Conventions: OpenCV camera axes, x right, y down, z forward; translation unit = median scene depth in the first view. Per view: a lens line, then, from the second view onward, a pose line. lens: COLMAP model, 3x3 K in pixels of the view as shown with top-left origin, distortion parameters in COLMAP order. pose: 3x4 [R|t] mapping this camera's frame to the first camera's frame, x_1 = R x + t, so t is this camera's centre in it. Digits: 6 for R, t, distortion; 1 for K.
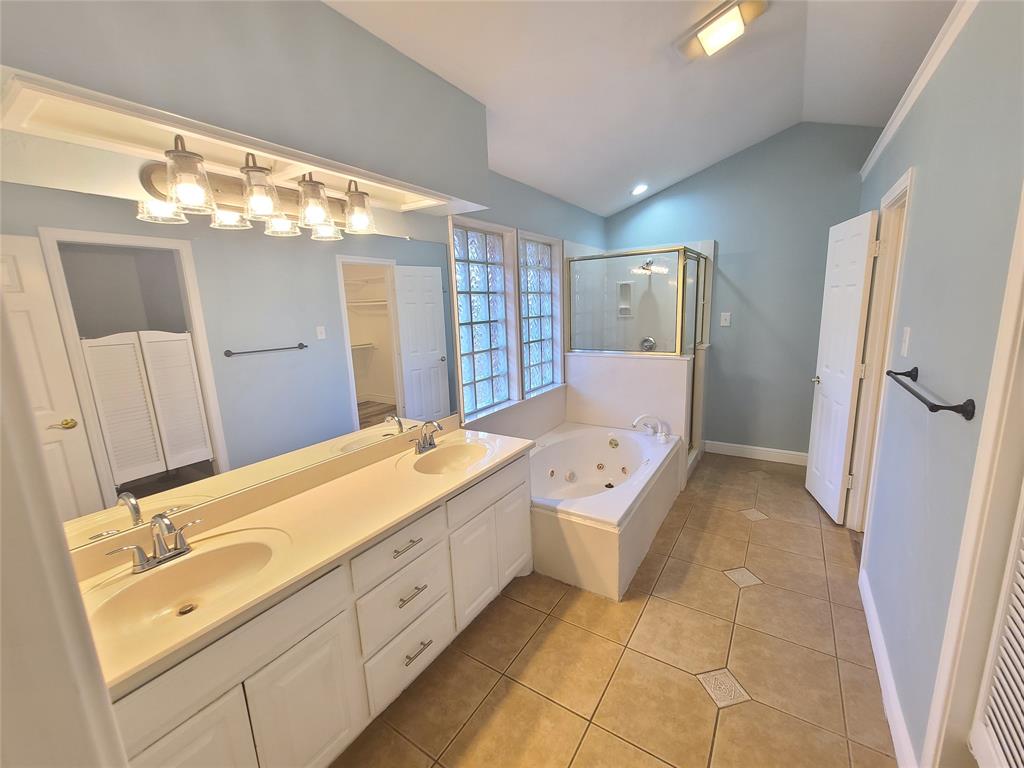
lens RADIAL K [[414.9, 0, 516.5], [0, 414.9, 385.2], [0, 0, 1]] dist [-0.011438, -0.000165]
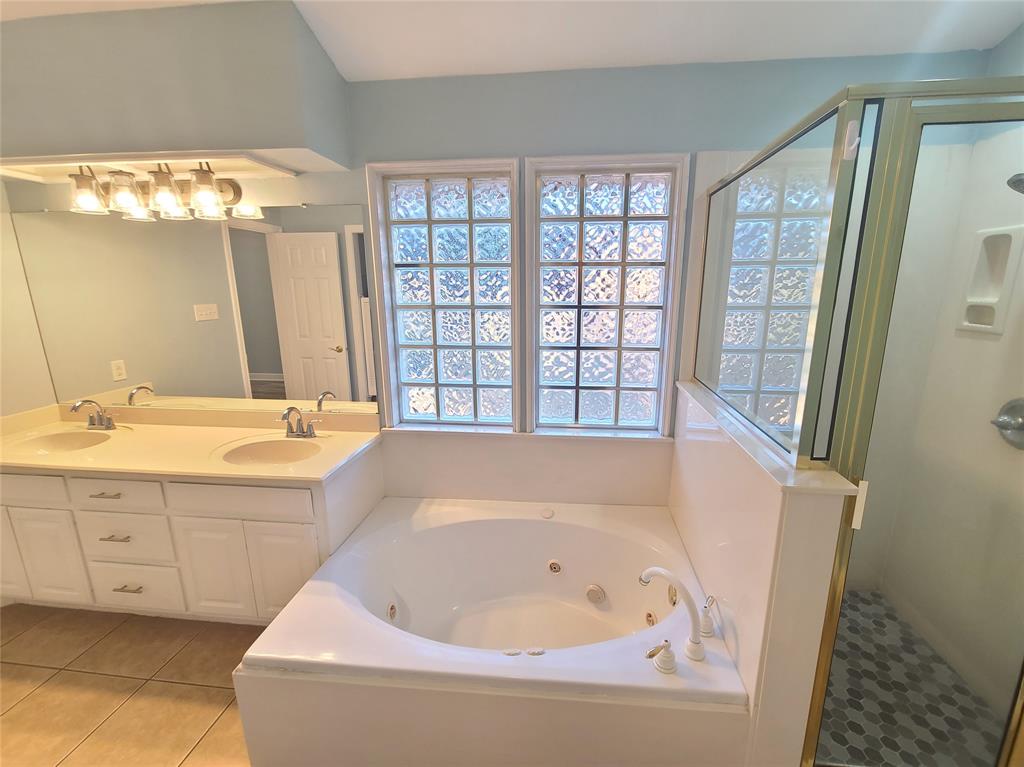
lens RADIAL K [[414.9, 0, 512.5], [0, 414.9, 382.9], [0, 0, 1]] dist [-0.011438, -0.000165]
pose [[0.456906, 0.232989, -0.858459, 0.737475], [-0.185128, 0.968862, 0.164420, -0.194318], [0.870037, 0.083800, 0.485812, 0.904619]]
